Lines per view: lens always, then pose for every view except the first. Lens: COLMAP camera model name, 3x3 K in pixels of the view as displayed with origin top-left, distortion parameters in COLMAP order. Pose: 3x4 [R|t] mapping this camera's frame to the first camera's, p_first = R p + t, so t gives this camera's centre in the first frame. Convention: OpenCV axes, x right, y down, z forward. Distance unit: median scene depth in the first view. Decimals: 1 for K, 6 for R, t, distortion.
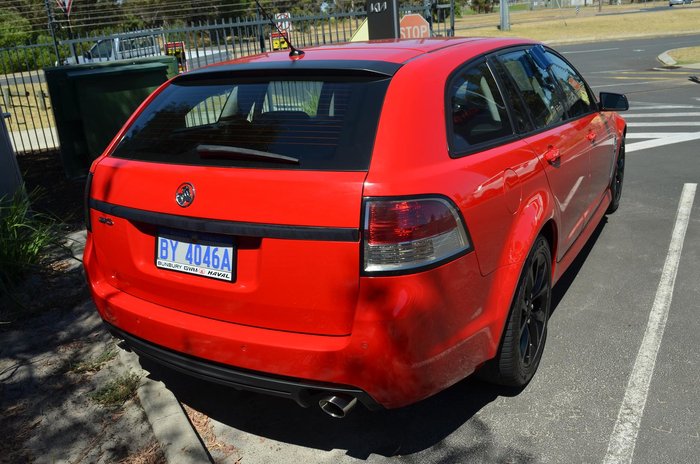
lens RADIAL K [[604.5, 0, 350.0], [0, 604.5, 232.0], [0, 0, 1]] dist [-0.060969, -0.002869]
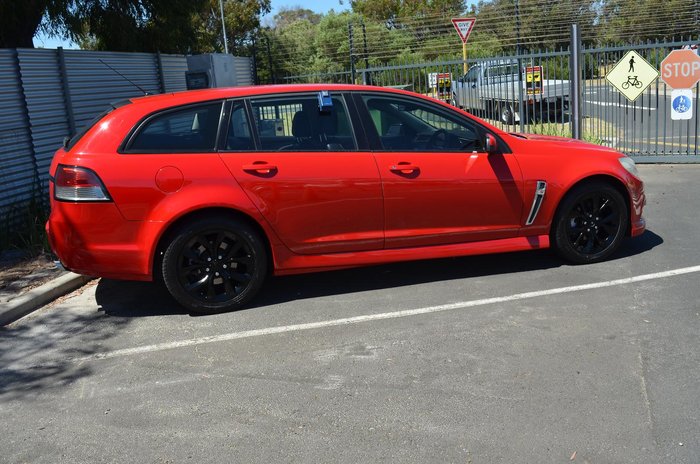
lens RADIAL K [[650.0, 0, 350.0], [0, 650.0, 232.0], [0, 0, 1]] dist [-0.069060, 0.010037]
pose [[0.724093, 0.177417, -0.666493, 2.041241], [-0.211800, 0.976855, 0.029929, -0.095392], [0.656377, 0.119492, 0.744910, -0.002208]]
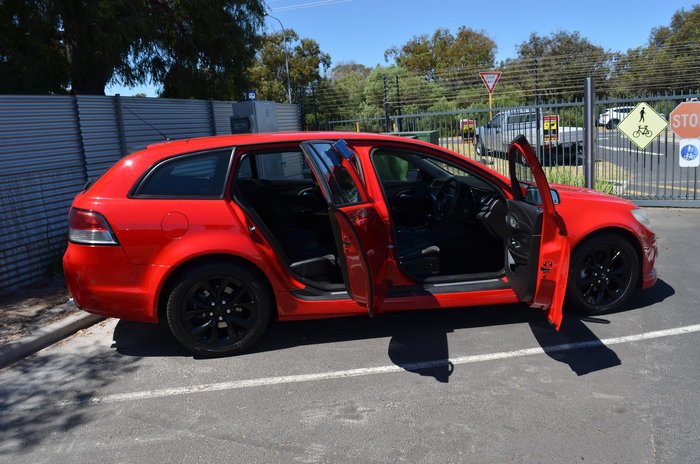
lens RADIAL K [[550.1, 0, 350.0], [0, 550.1, 232.0], [0, 0, 1]] dist [-0.075884, 0.003899]
pose [[0.665009, 0.172660, -0.726603, 1.893621], [-0.237047, 0.971399, 0.013878, -0.207840], [0.708218, 0.163010, 0.686917, 0.312108]]
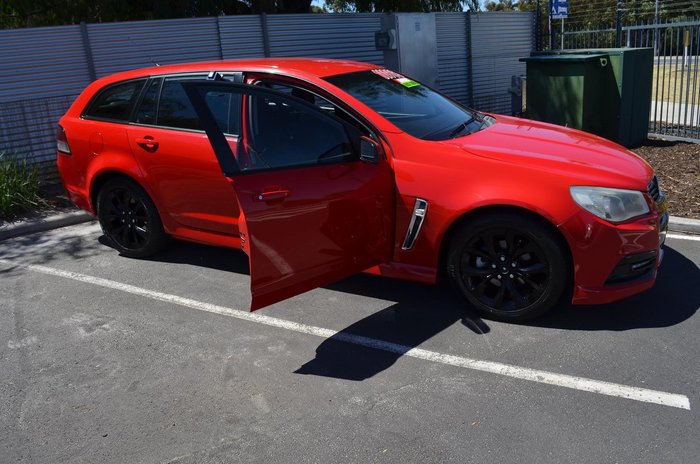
lens RADIAL K [[550.1, 0, 350.0], [0, 550.1, 232.0], [0, 0, 1]] dist [-0.075884, 0.003899]
pose [[0.078292, 0.373444, -0.924343, 2.379925], [-0.274760, 0.899362, 0.340080, -0.732321], [0.958320, 0.227347, 0.173020, 1.732529]]
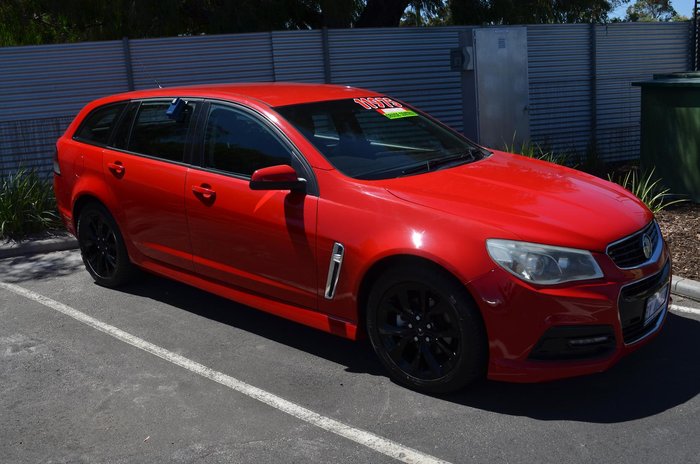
lens RADIAL K [[687.3, 0, 350.0], [0, 687.3, 232.0], [0, 0, 1]] dist [-0.066930, 0.008493]
pose [[-0.175182, 0.296666, -0.938776, 2.551541], [-0.260443, 0.905590, 0.334779, -0.958349], [0.949463, 0.303145, -0.081379, 2.321792]]
